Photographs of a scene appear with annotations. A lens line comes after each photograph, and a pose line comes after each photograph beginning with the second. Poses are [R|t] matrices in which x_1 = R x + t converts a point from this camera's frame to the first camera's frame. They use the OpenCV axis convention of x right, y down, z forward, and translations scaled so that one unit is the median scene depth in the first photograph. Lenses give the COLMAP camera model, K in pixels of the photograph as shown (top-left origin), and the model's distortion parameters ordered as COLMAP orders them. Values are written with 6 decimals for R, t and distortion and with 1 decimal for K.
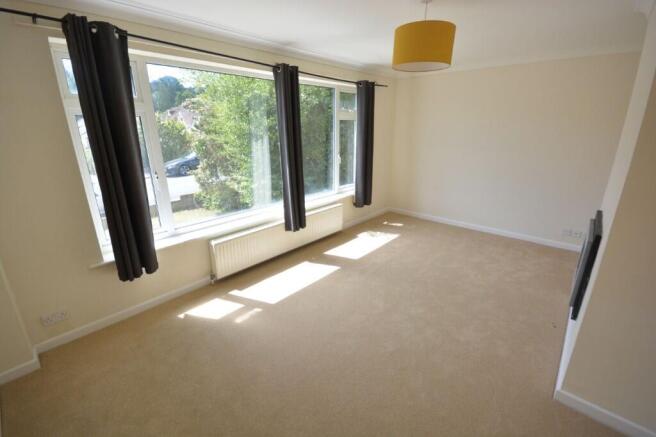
lens RADIAL K [[289.9, 0, 328.6], [0, 289.9, 215.9], [0, 0, 1]] dist [0.001292, 0.000071]
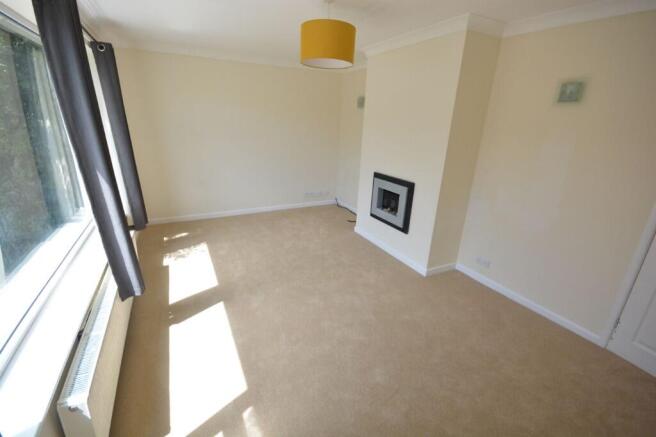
lens RADIAL K [[289.9, 0, 328.3], [0, 289.9, 218.8], [0, 0, 1]] dist [0.001292, 0.000071]
pose [[0.339015, -0.290189, 0.894907, -0.407991], [0.247166, 0.945296, 0.212895, -0.102239], [-0.907732, 0.149016, 0.392194, 0.355184]]
